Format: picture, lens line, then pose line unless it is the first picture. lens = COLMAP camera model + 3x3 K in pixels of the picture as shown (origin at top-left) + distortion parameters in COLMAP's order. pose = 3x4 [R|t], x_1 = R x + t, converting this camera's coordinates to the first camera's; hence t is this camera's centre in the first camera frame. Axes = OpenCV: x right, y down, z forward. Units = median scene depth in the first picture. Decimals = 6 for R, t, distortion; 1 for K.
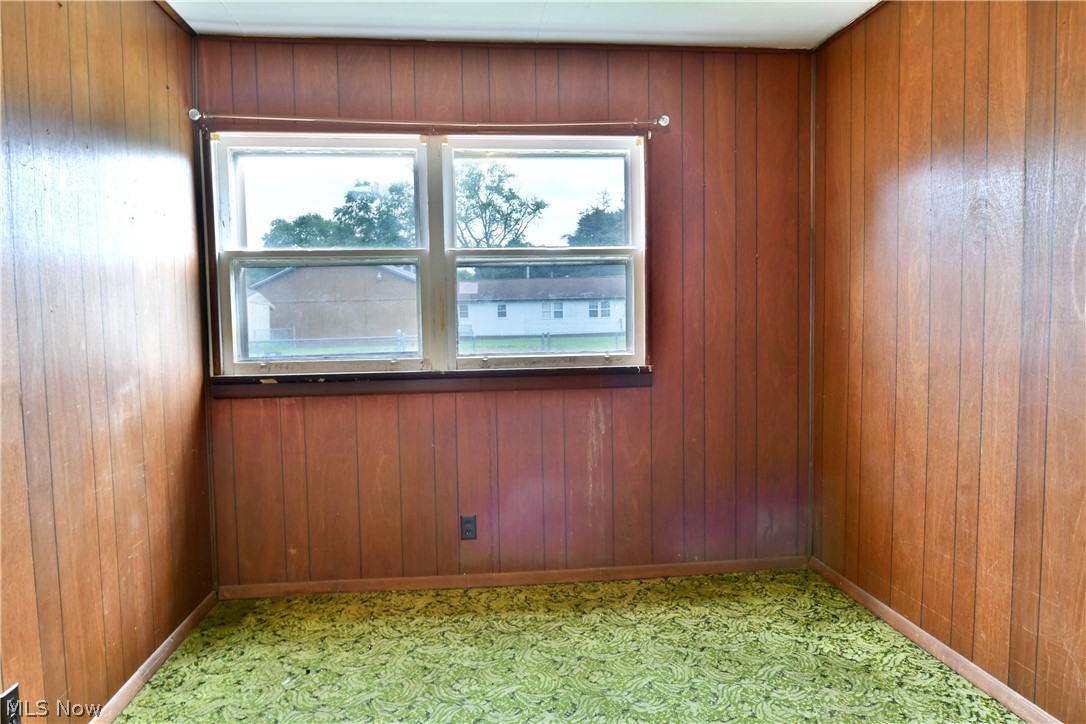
lens RADIAL K [[677.8, 0, 544.6], [0, 677.8, 366.6], [0, 0, 1]] dist [-0.011207, -0.004960]
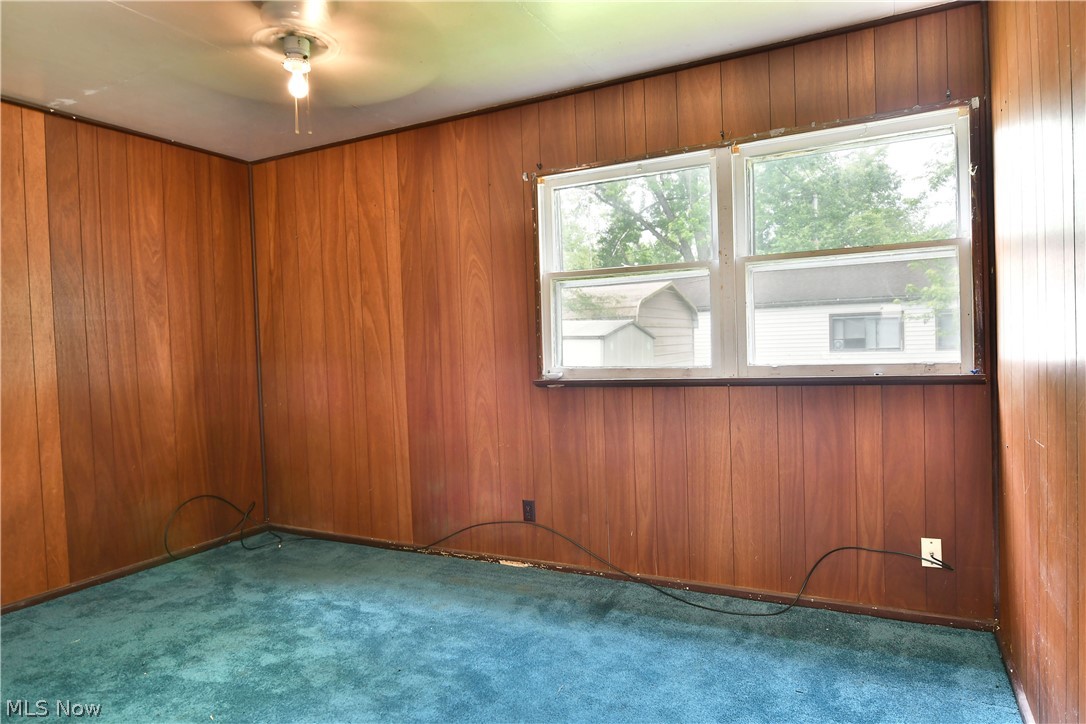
lens RADIAL K [[677.8, 0, 544.6], [0, 677.8, 366.6], [0, 0, 1]] dist [-0.011207, -0.004960]
pose [[0.830975, 0.005552, -0.556282, 0.184829], [-0.008672, 0.999958, -0.002975, -0.004928], [0.556242, 0.007297, 0.830988, 0.000852]]
